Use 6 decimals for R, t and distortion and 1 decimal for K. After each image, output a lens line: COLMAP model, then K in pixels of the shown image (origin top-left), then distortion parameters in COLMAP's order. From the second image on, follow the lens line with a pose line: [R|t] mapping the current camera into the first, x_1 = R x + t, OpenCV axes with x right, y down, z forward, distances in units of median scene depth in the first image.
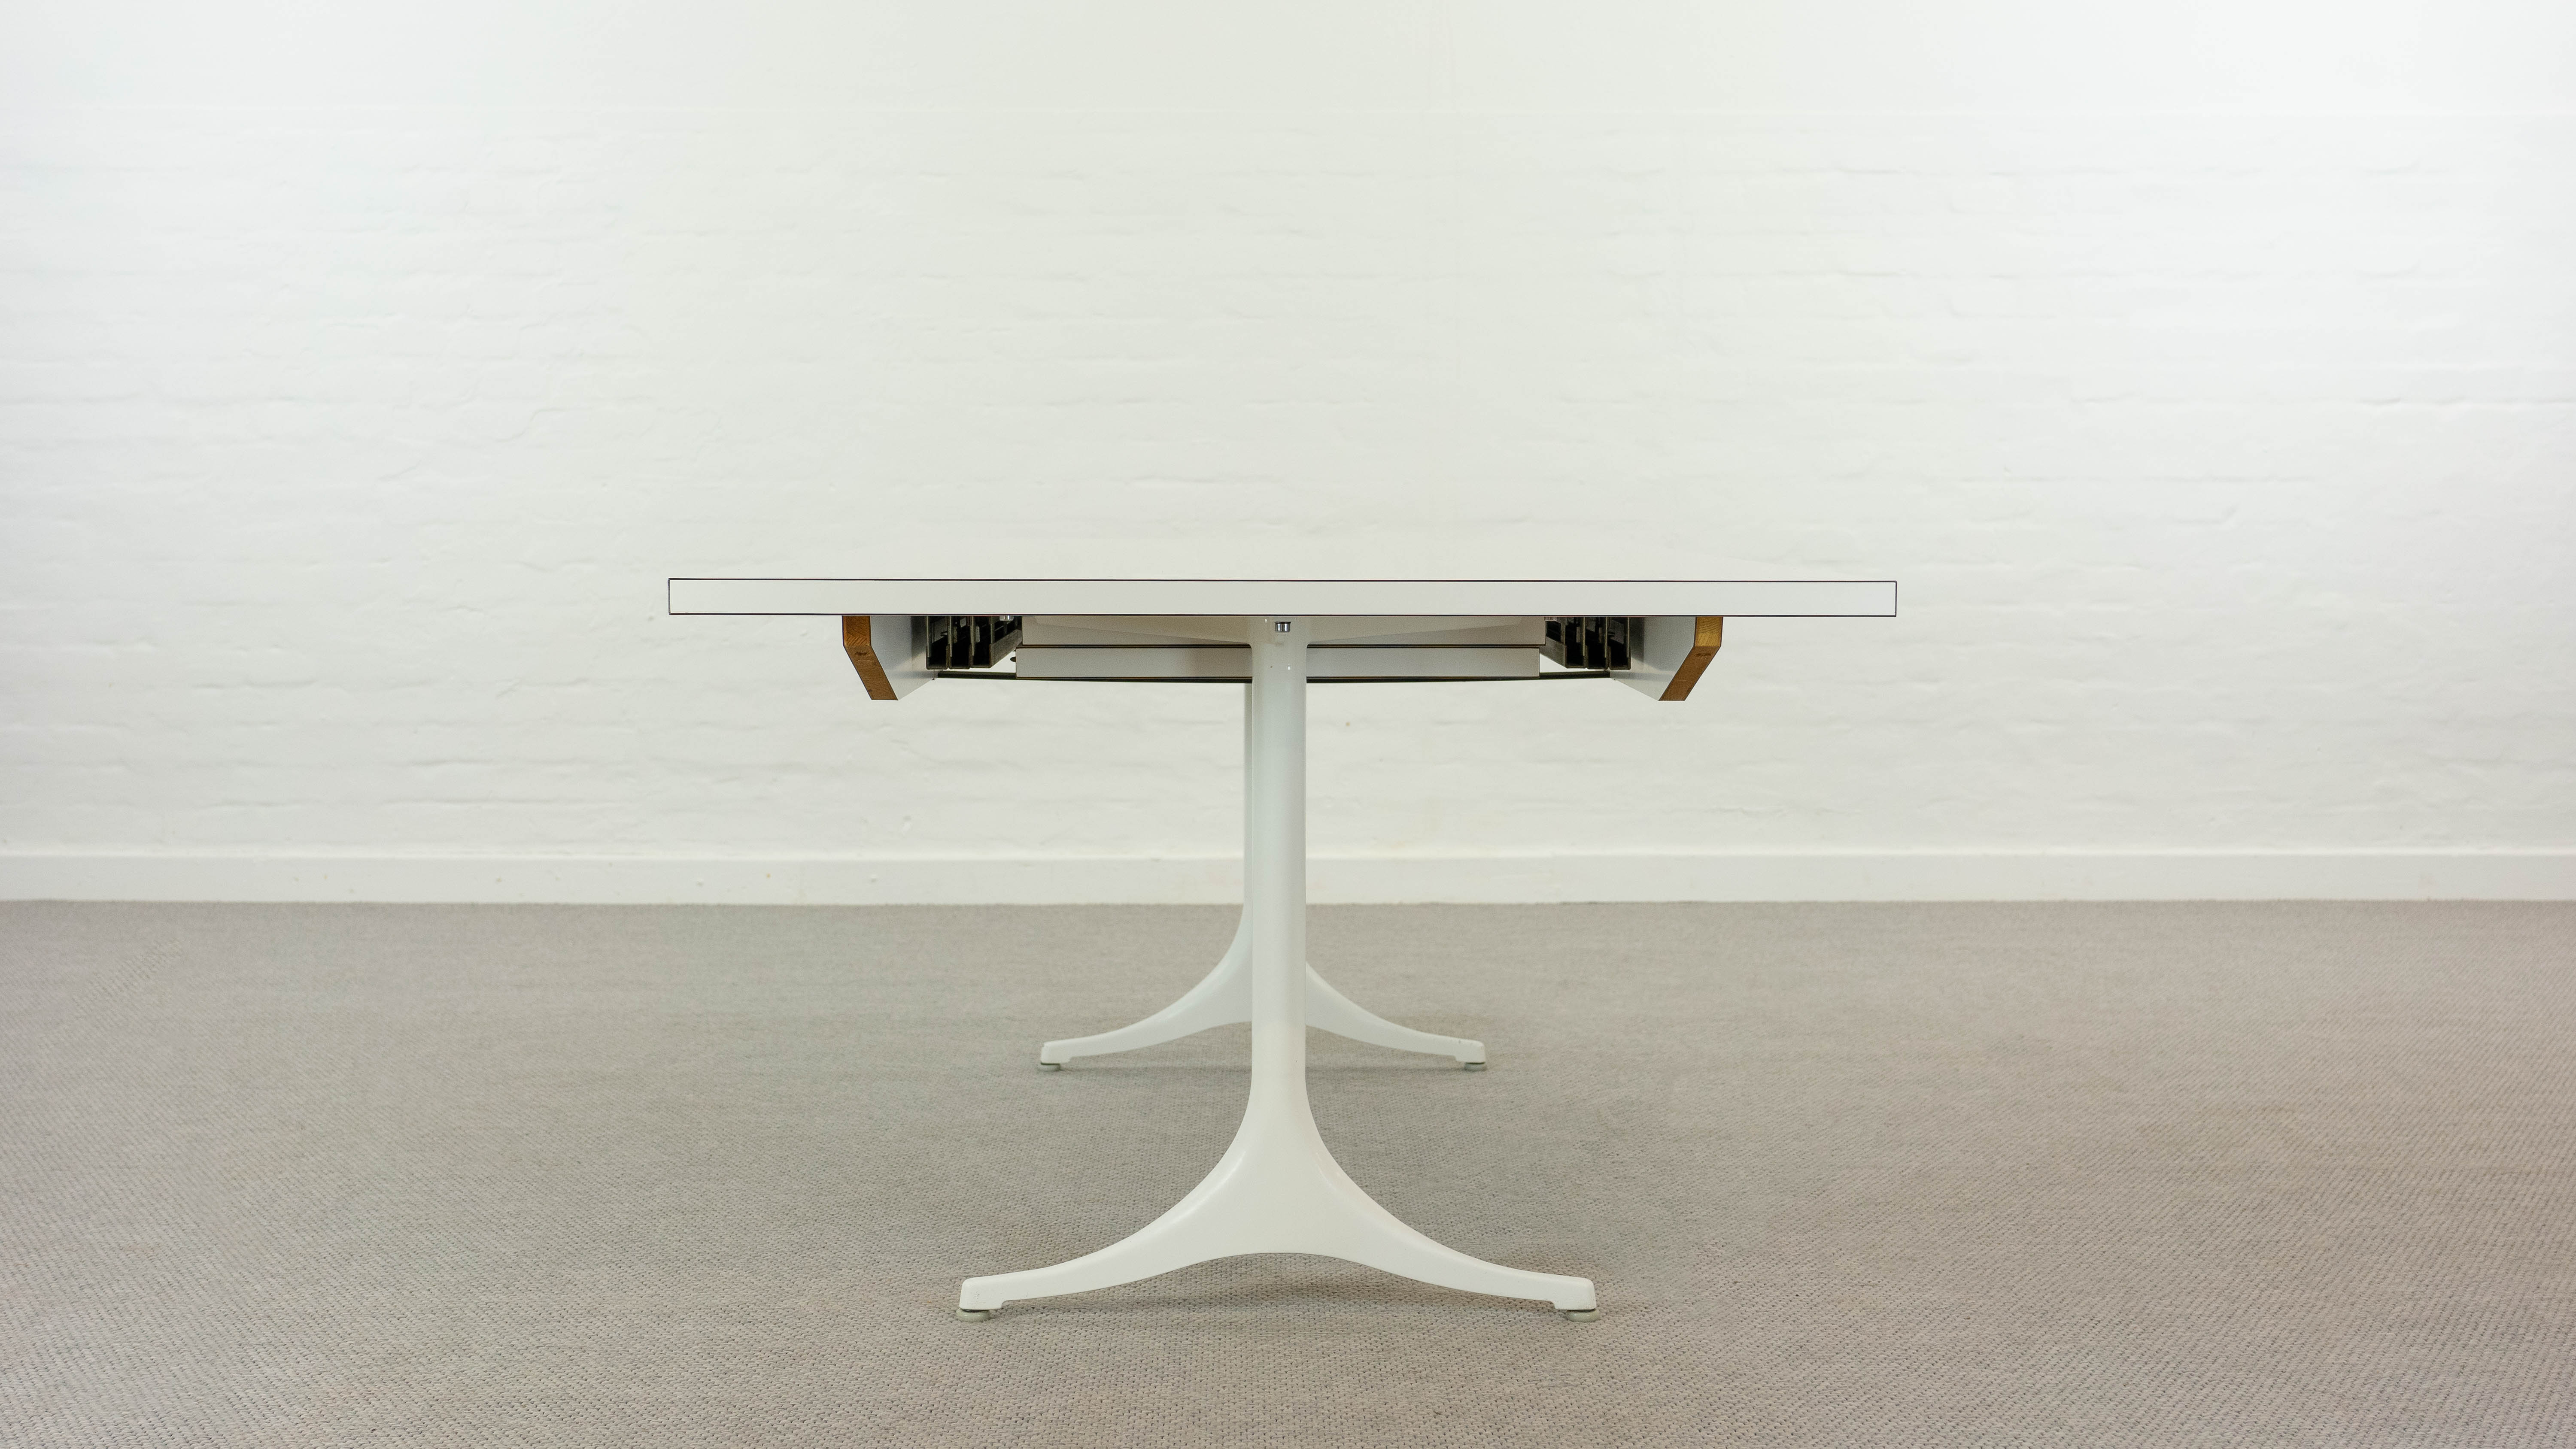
lens RADIAL K [[2957.6, 0, 1288.2], [0, 2957.6, 719.4], [0, 0, 1]] dist [0.004407, -0.003246]
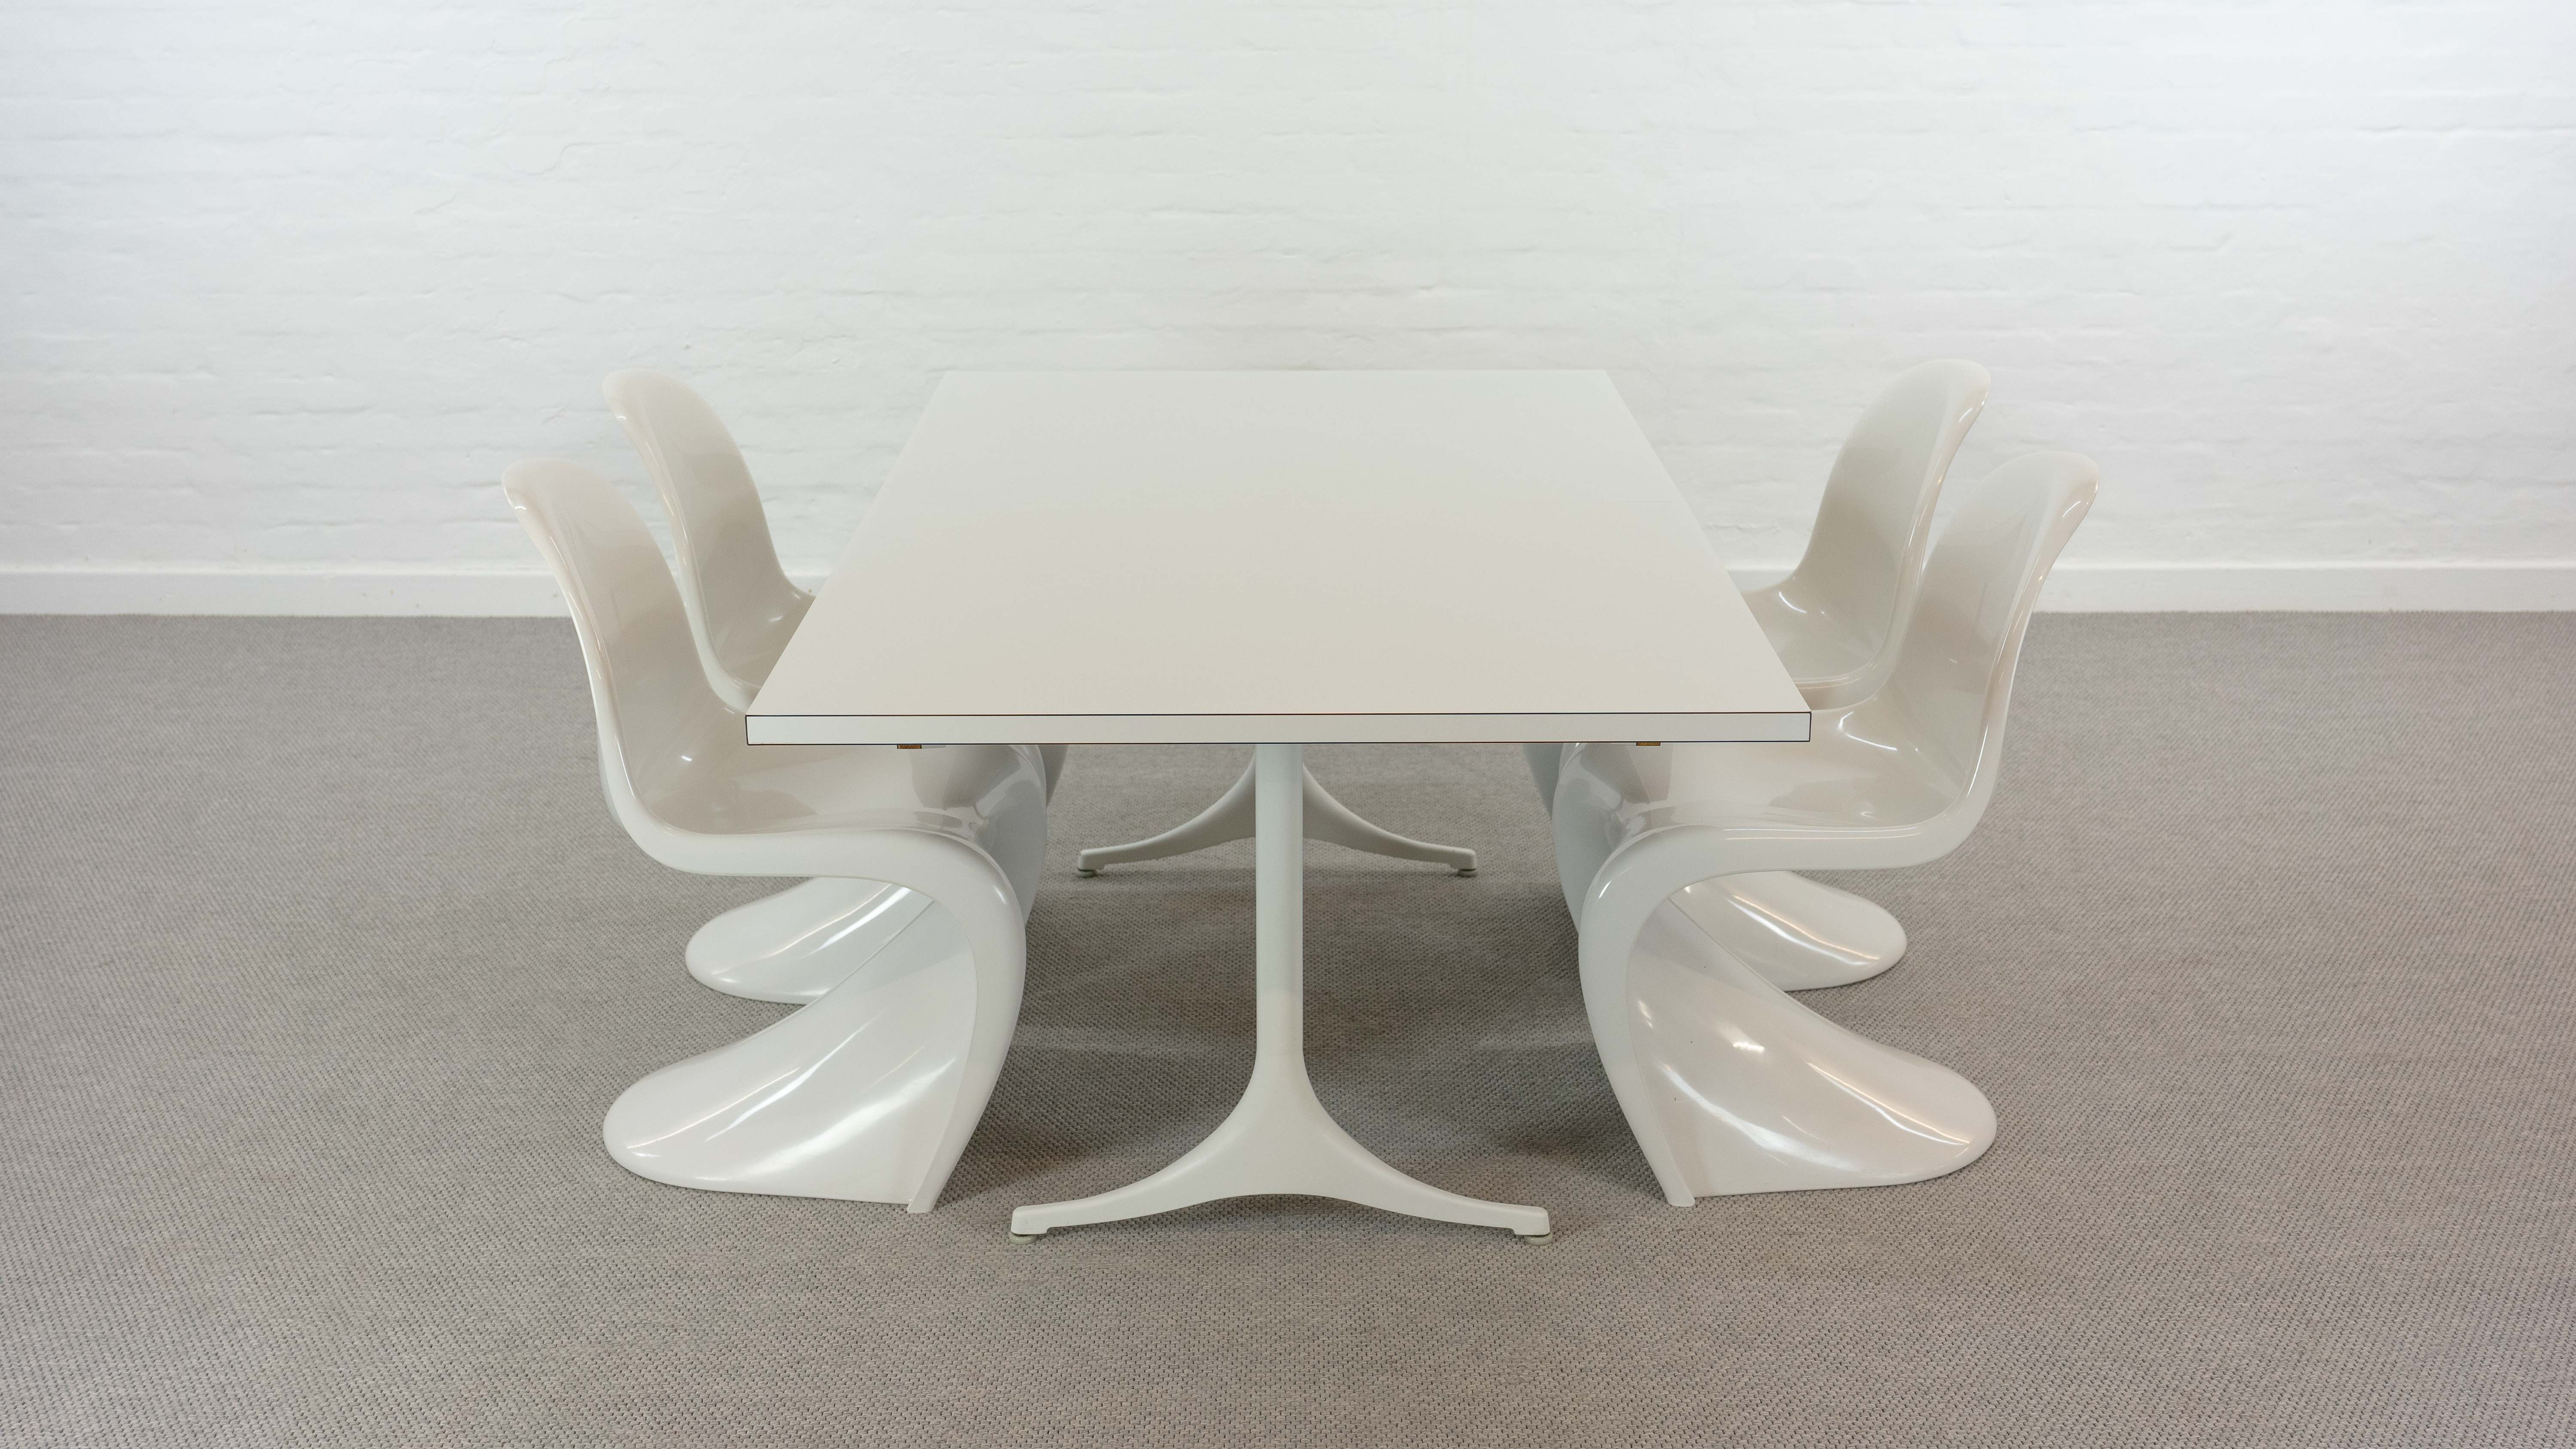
lens RADIAL K [[2955.3, 0, 1287.6], [0, 2955.3, 719.4], [0, 0, 1]] dist [0.006295, -0.005972]
pose [[0.999918, 0.000075, -0.012777, 0.010876], [0.002704, 0.976092, 0.217343, -0.178846], [0.012488, -0.217360, 0.976012, -0.049556]]
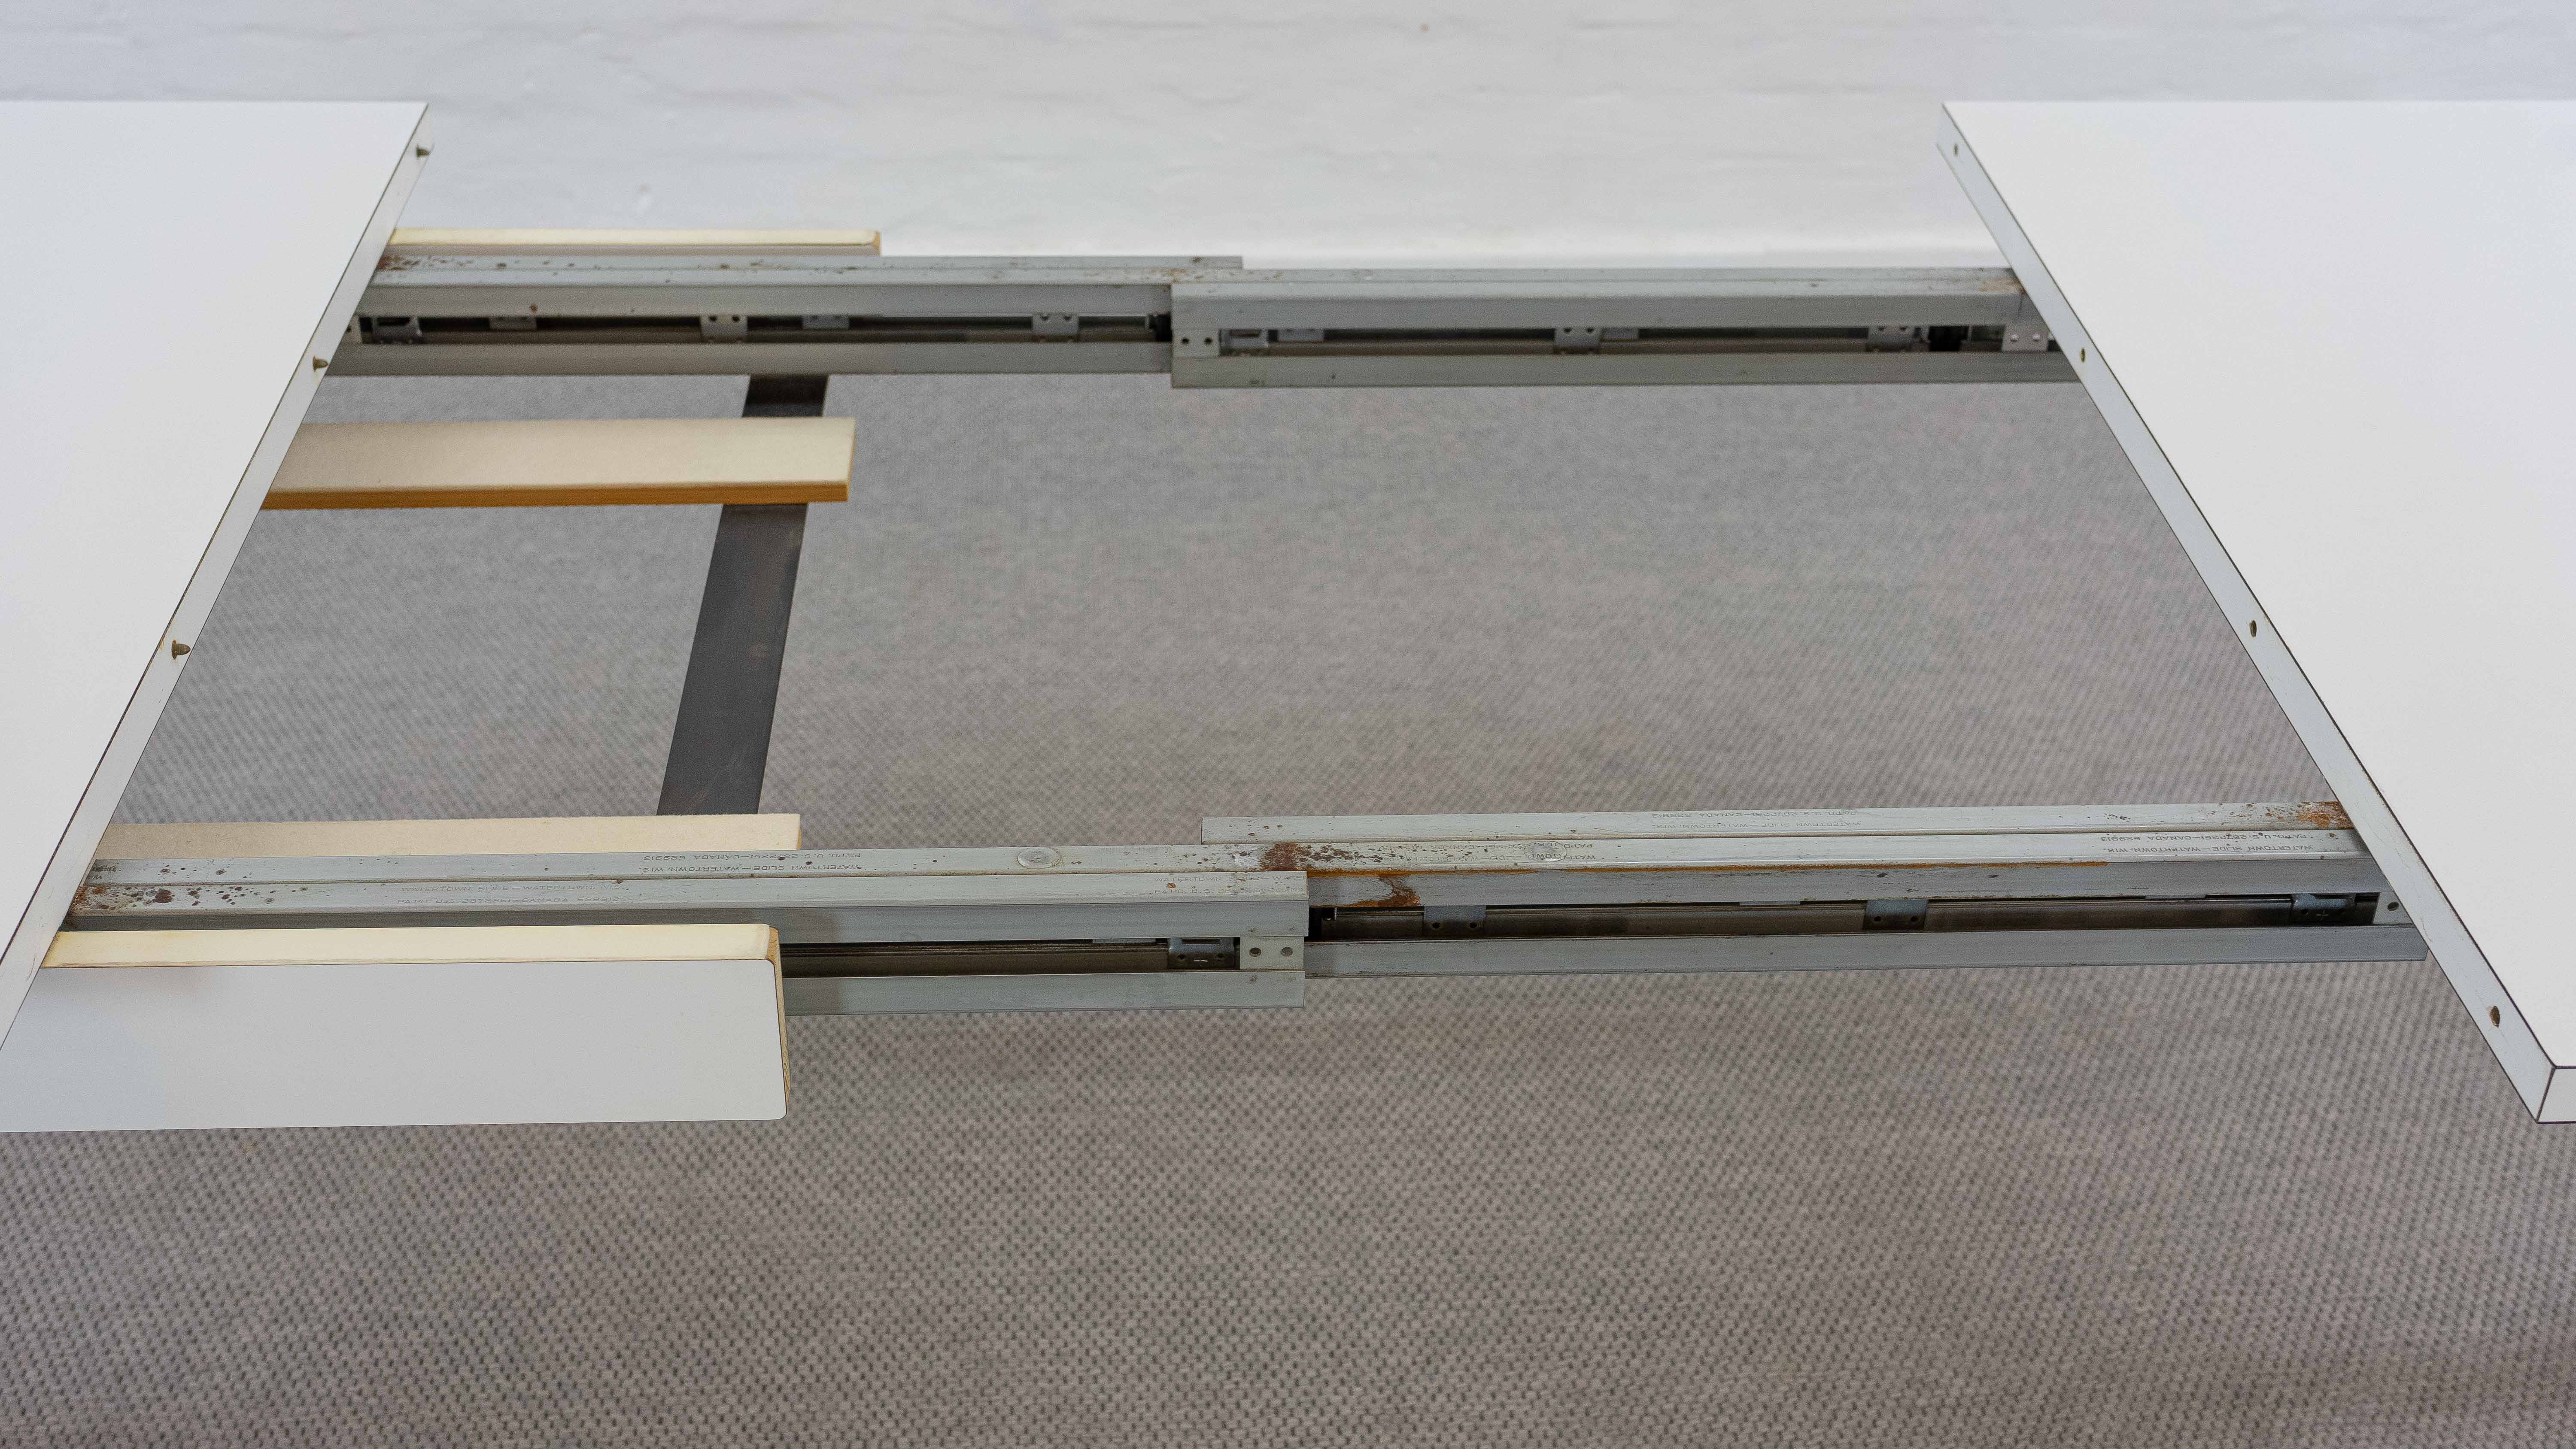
lens RADIAL K [[2955.3, 0, 1287.6], [0, 2955.3, 719.4], [0, 0, 1]] dist [0.006295, -0.005972]
pose [[0.998494, -0.013778, 0.053104, -0.050794], [-0.013827, 0.873506, 0.486618, -0.213283], [-0.053091, -0.486619, 0.872000, 0.613388]]
